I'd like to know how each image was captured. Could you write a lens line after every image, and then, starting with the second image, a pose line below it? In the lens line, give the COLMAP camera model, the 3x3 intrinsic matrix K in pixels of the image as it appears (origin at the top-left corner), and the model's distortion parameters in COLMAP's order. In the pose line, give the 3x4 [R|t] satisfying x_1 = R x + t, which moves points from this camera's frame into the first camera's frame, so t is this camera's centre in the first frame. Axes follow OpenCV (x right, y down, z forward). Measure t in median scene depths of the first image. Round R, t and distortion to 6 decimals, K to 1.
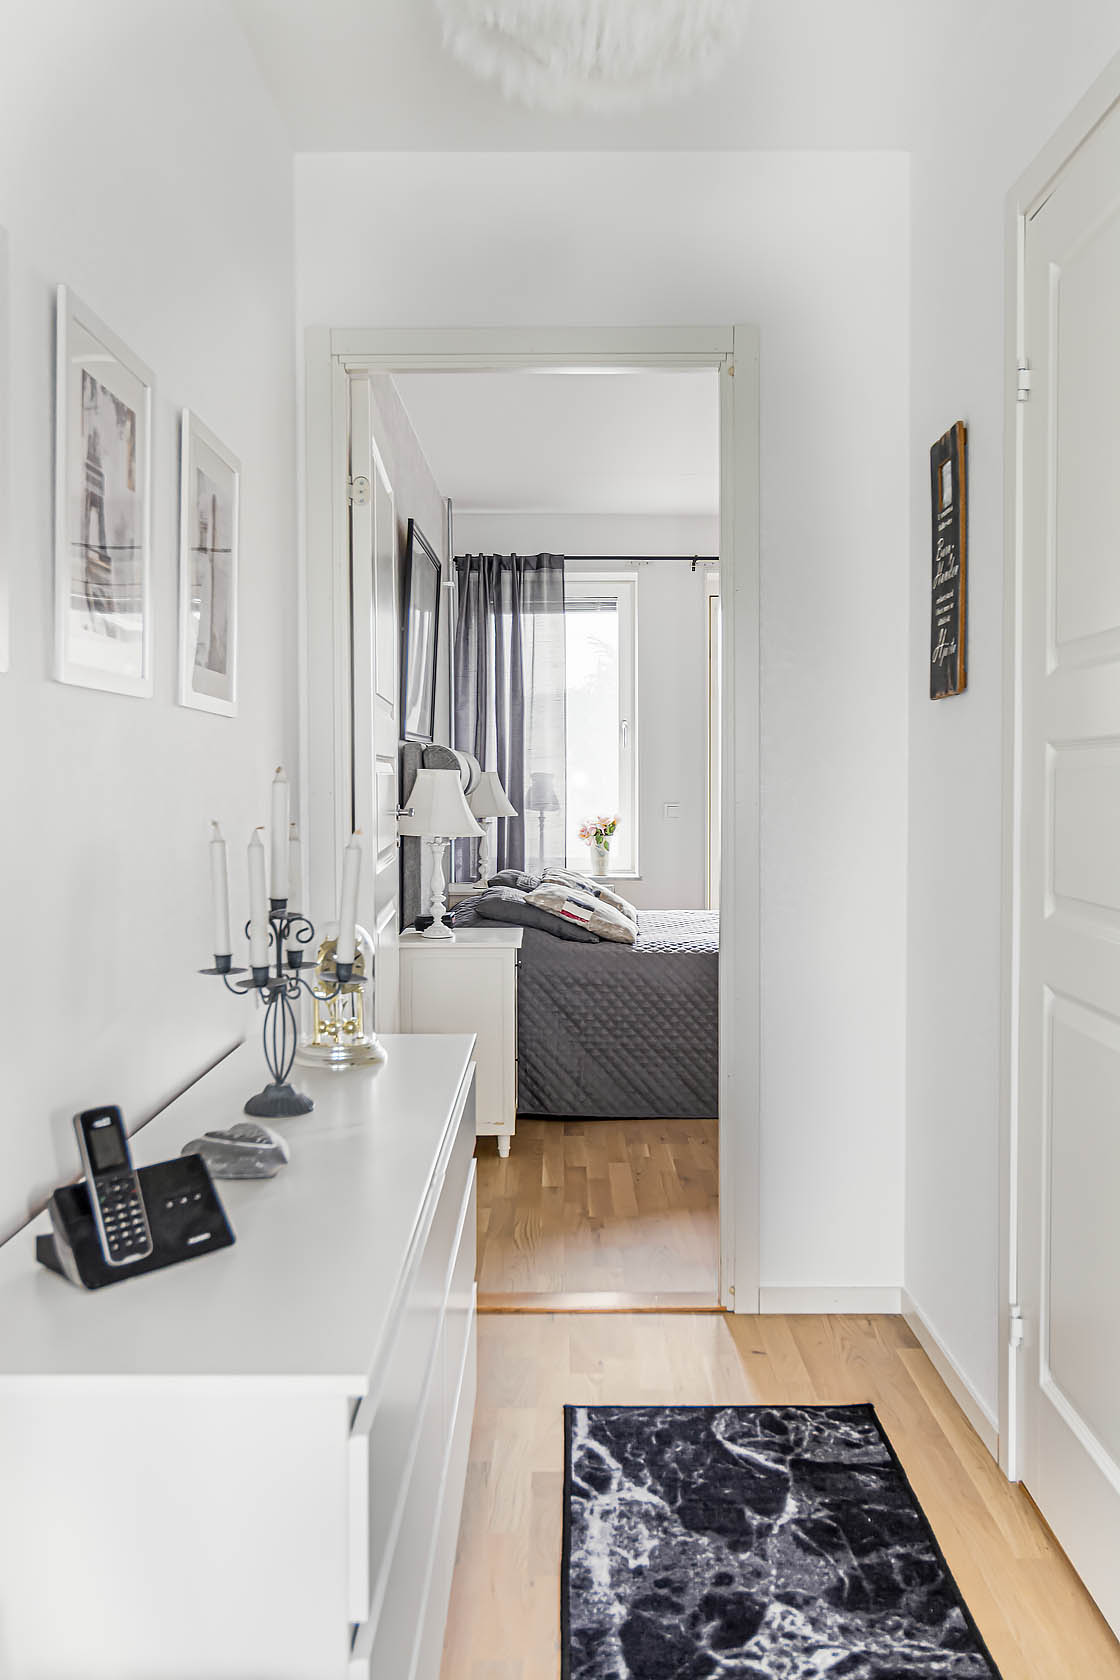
lens RADIAL K [[1304.2, 0, 563.2], [0, 1304.2, 834.2], [0, 0, 1]] dist [0.000411, -0.000014]
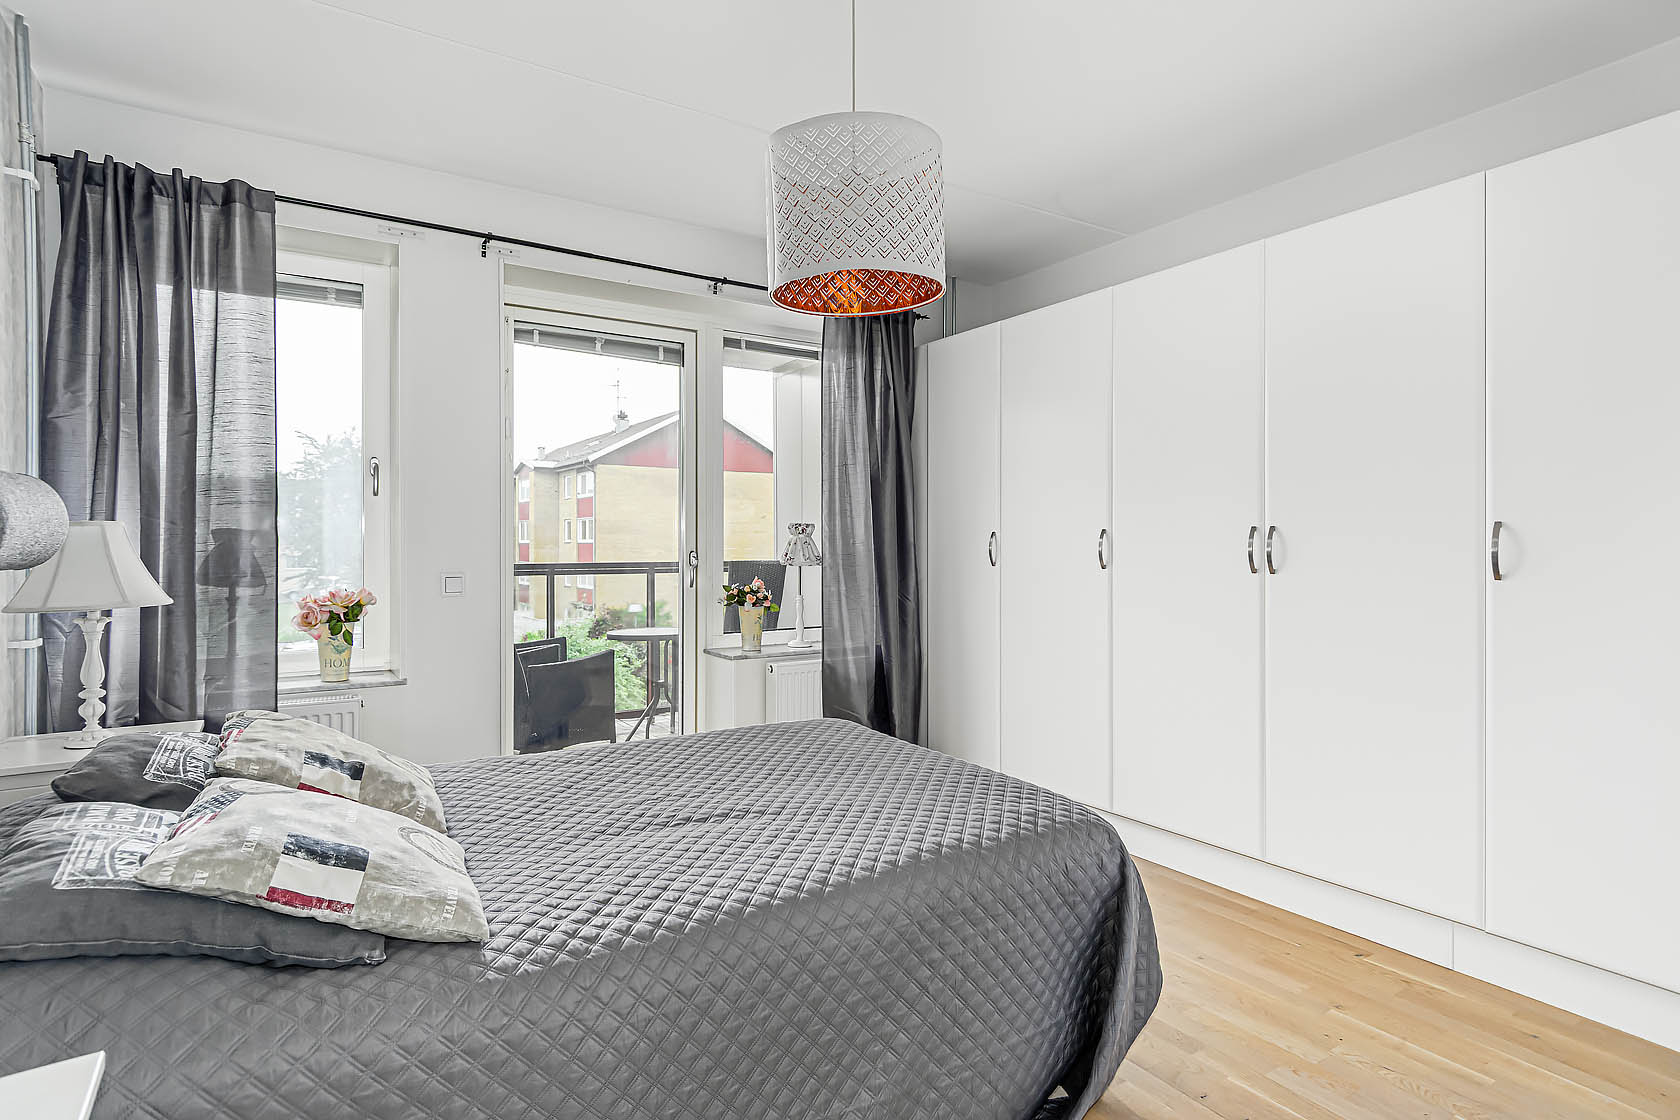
lens RADIAL K [[886.5, 0, 844.8], [0, 886.5, 560.2], [0, 0, 1]] dist [-0.001128, -0.000519]
pose [[0.839468, 0.000314, 0.543408, -0.000261], [0.015429, 0.999583, -0.024413, -0.016337], [-0.543189, 0.028879, 0.839113, 0.479870]]
